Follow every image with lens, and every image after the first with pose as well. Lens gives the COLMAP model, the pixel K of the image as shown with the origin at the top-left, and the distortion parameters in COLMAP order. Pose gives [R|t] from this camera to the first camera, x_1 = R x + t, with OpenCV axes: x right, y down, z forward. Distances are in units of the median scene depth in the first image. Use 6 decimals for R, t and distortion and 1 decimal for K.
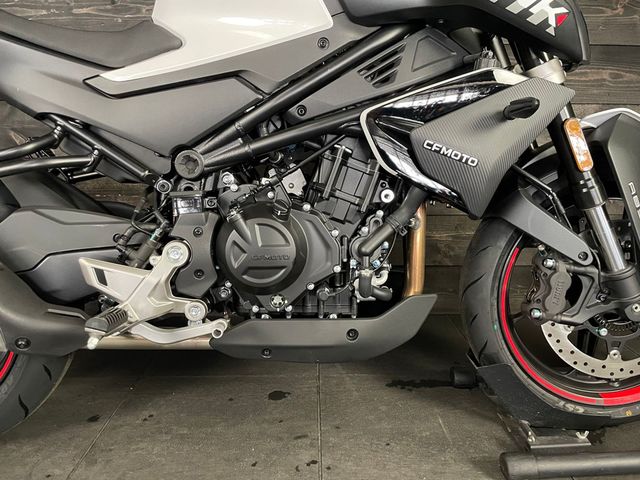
lens RADIAL K [[491.7, 0, 328.3], [0, 491.7, 235.2], [0, 0, 1]] dist [0.081989, -0.112981]
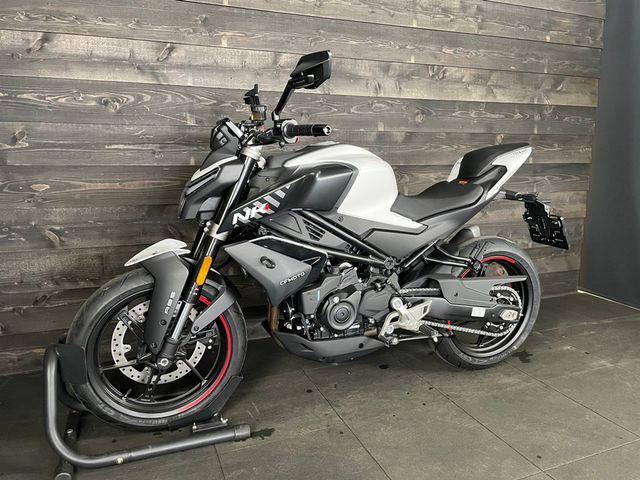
lens RADIAL K [[491.7, 0, 328.2], [0, 491.7, 234.1], [0, 0, 1]] dist [0.081989, -0.112981]
pose [[0.933585, -0.057278, 0.353749, -1.193093], [0.066614, 0.997677, -0.014260, -0.216740], [-0.352111, 0.036878, 0.935232, -0.904785]]
